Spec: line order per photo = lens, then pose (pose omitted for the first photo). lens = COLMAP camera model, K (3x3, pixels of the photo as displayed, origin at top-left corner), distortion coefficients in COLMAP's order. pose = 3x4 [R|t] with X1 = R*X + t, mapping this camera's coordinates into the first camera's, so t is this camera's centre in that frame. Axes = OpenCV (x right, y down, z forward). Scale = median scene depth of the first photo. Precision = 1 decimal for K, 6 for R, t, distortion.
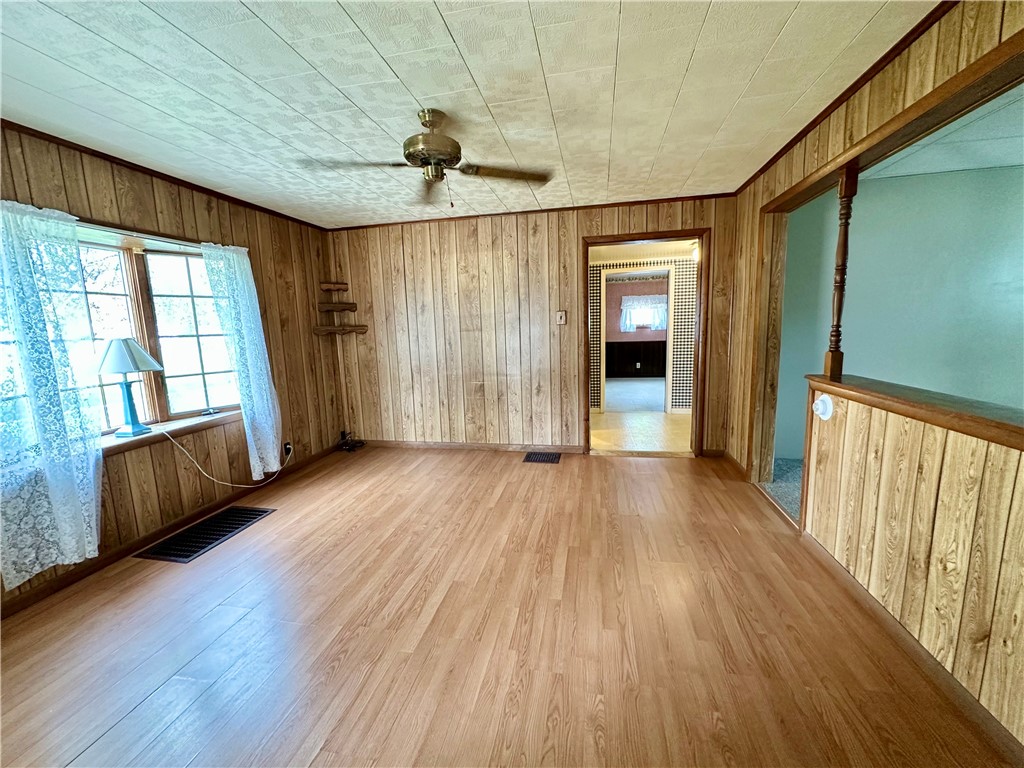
lens RADIAL K [[408.3, 0, 513.1], [0, 408.3, 384.4], [0, 0, 1]] dist [-0.000974, -0.000318]
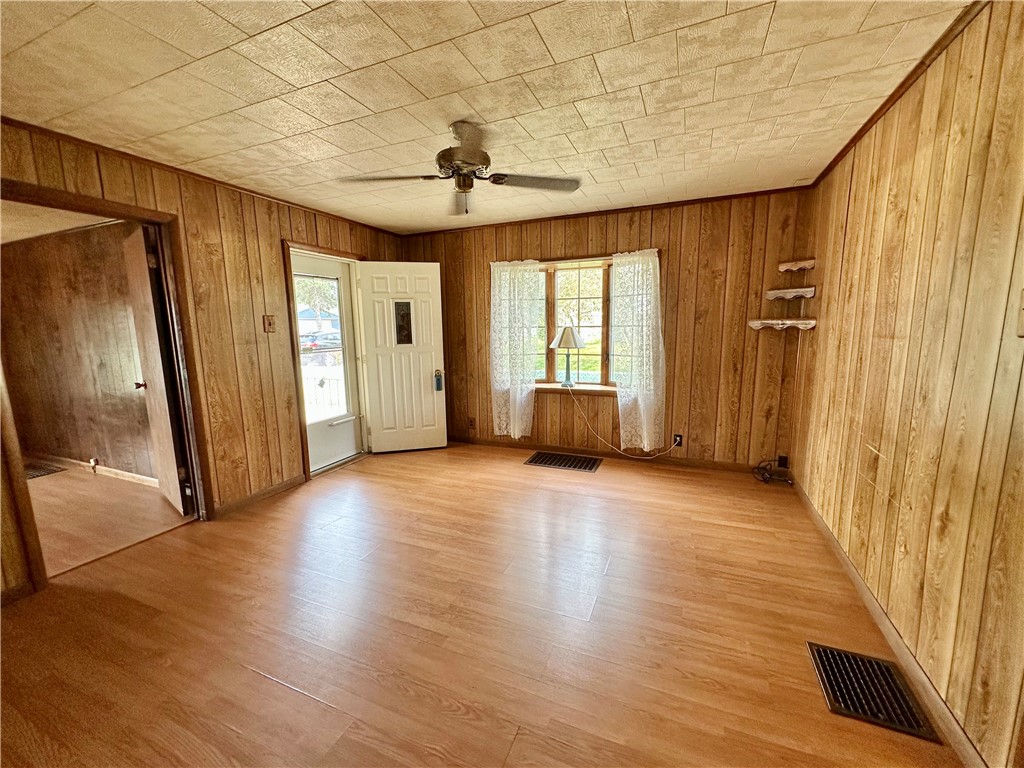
lens RADIAL K [[408.3, 0, 513.1], [0, 408.3, 384.4], [0, 0, 1]] dist [-0.000974, -0.000318]
pose [[-0.196044, 0.181503, -0.963651, 0.531124], [-0.120212, 0.970860, 0.207316, -0.153275], [0.973199, 0.156486, -0.168513, 0.835100]]
